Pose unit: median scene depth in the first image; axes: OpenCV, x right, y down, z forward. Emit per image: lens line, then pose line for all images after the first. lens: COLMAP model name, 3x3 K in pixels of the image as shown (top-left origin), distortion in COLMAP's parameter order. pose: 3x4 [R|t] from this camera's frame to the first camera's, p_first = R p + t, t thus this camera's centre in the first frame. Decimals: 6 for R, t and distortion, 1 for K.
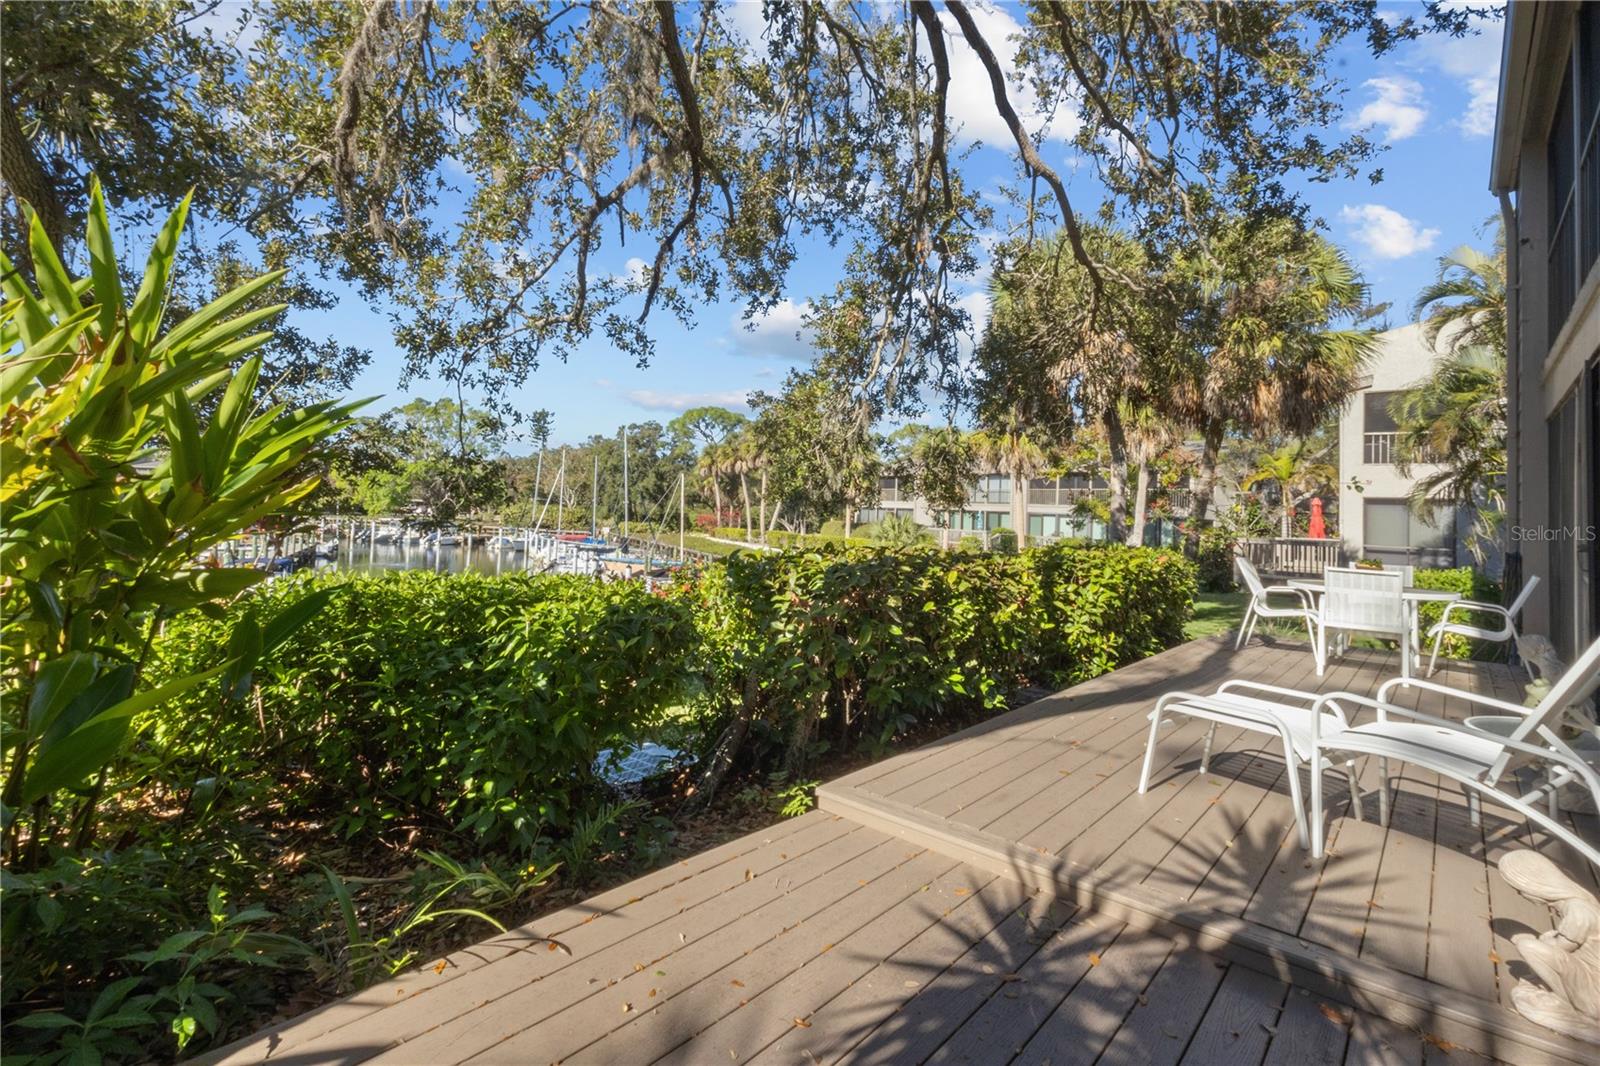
lens RADIAL K [[774.0, 0, 784.3], [0, 774.0, 478.5], [0, 0, 1]] dist [0.010844, 0.000652]
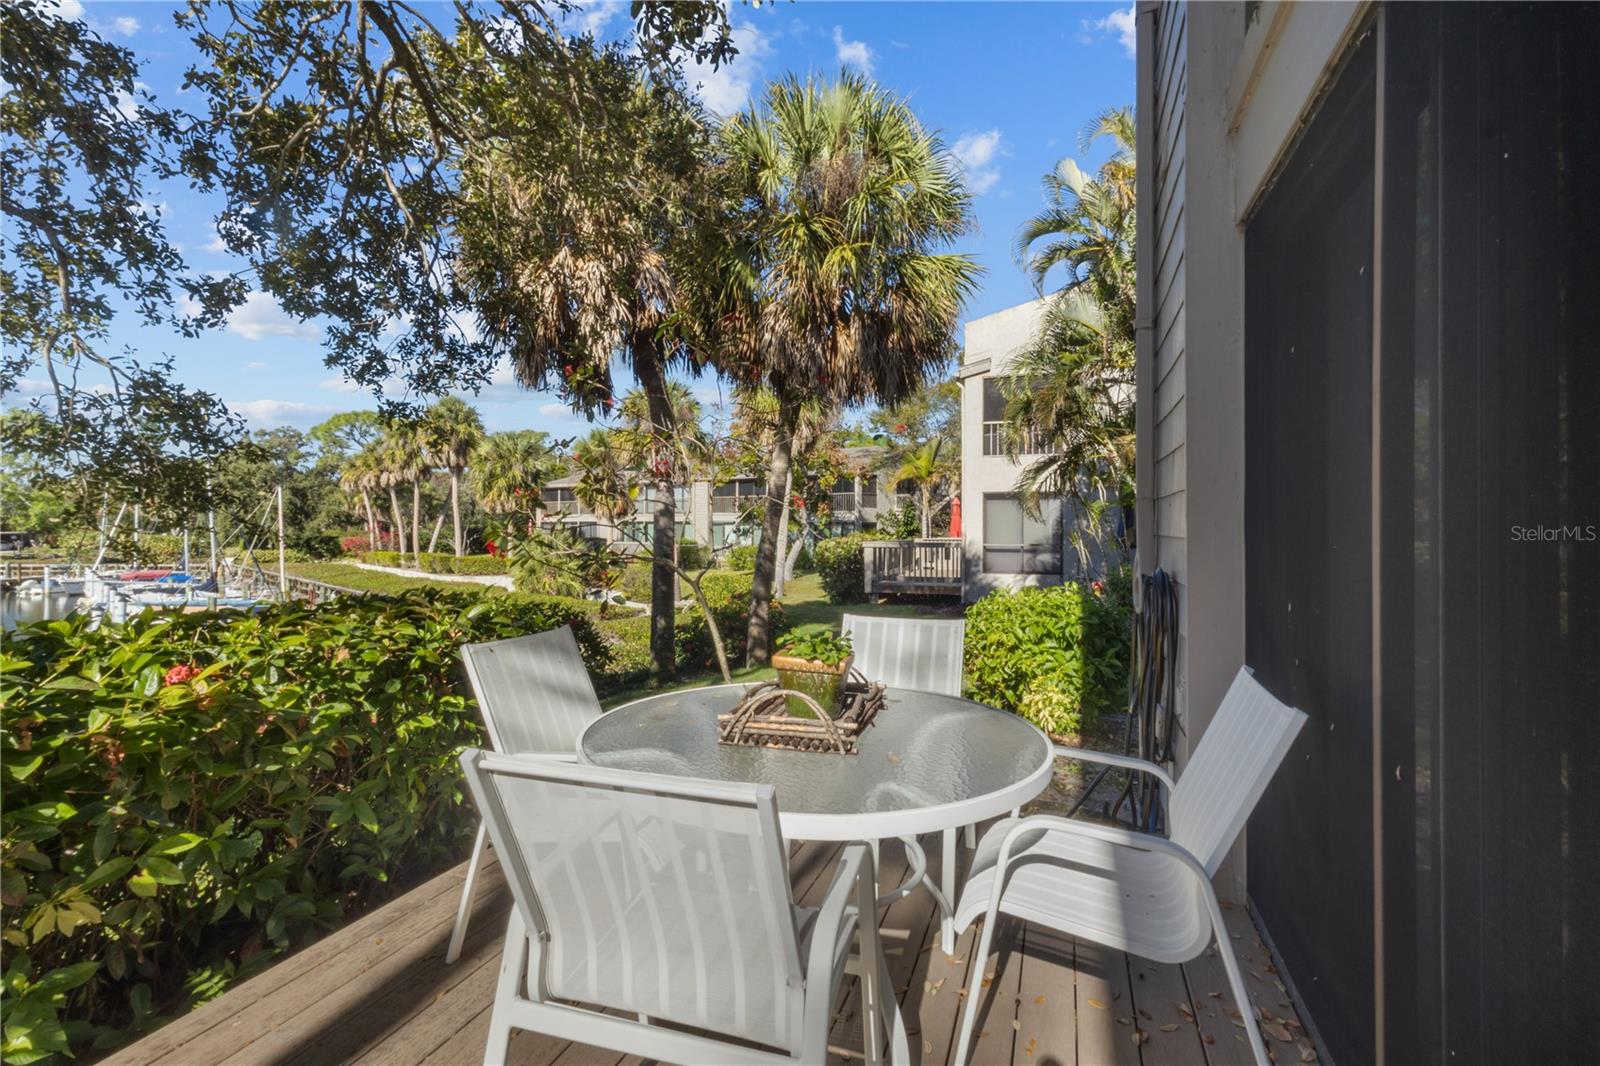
lens RADIAL K [[747.3, 0, 797.0], [0, 747.3, 525.1], [0, 0, 1]] dist [0.003082, 0.000042]
pose [[0.933596, -0.035936, 0.356520, 0.523817], [0.020277, 0.998662, 0.047564, 0.038628], [-0.357753, -0.037176, 0.933076, 0.598636]]
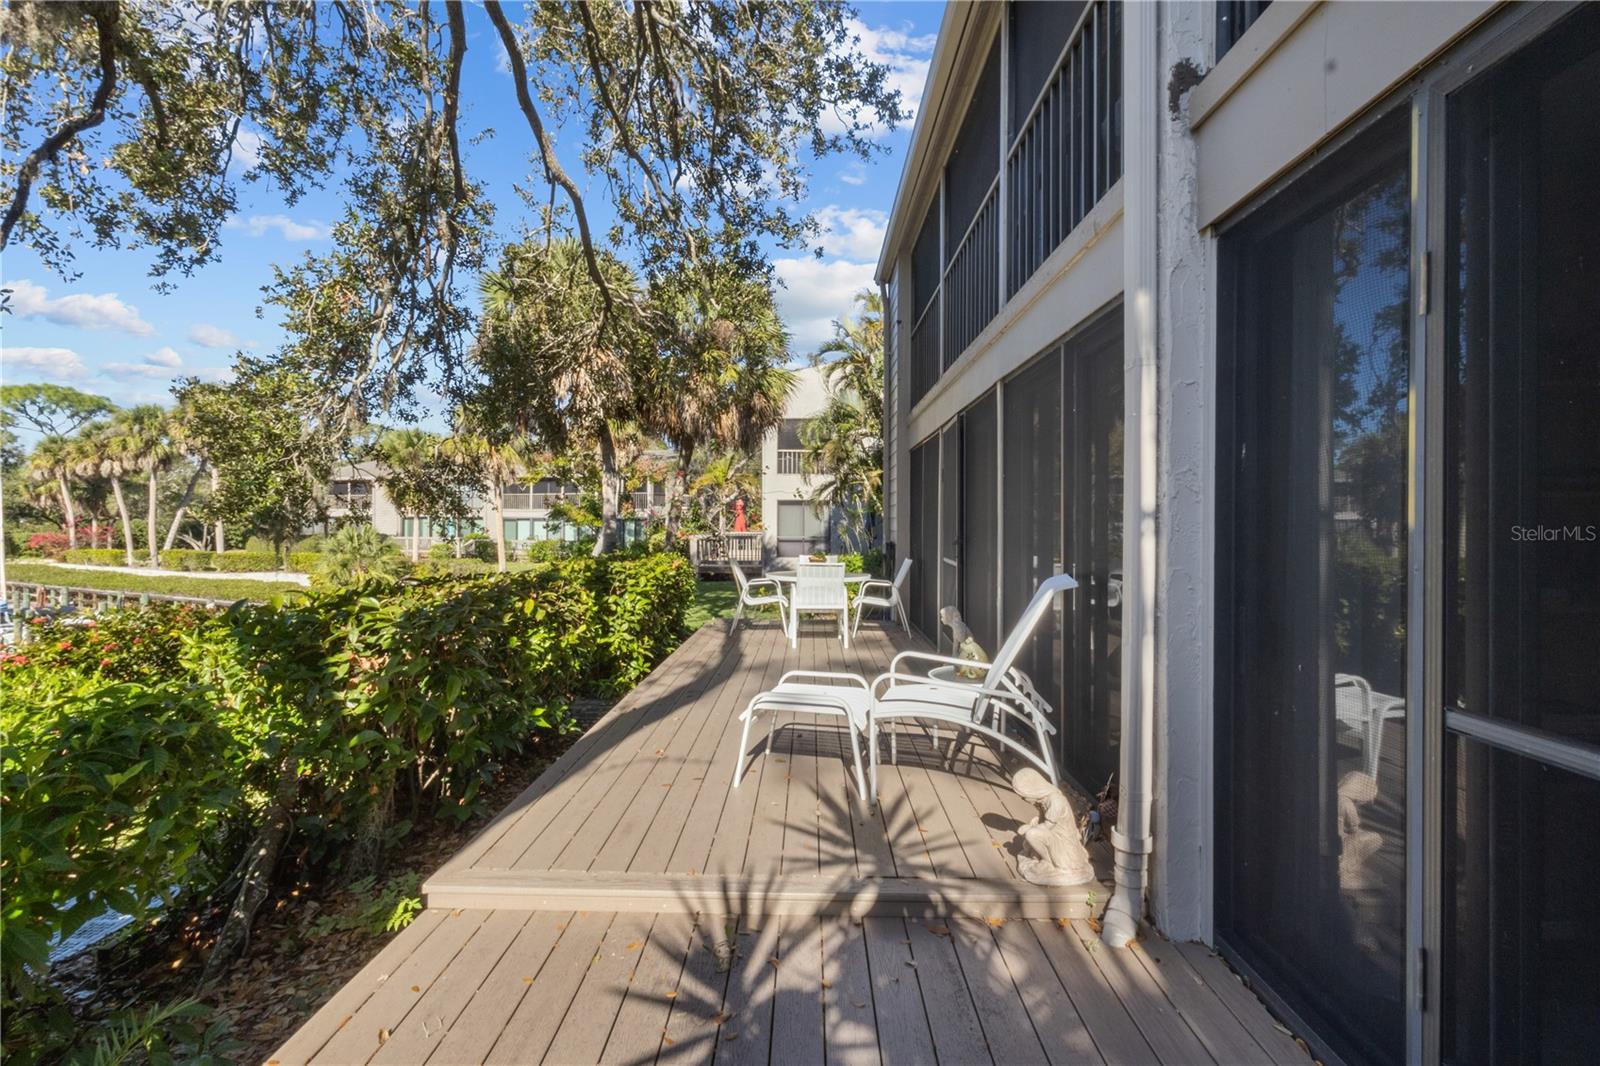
lens RADIAL K [[747.3, 0, 797.0], [0, 747.3, 525.1], [0, 0, 1]] dist [0.003082, 0.000042]
pose [[0.770712, -0.036290, 0.636149, -0.052908], [-0.000145, 0.998367, 0.057128, -0.011254], [-0.637184, -0.044121, 0.769448, 0.052951]]
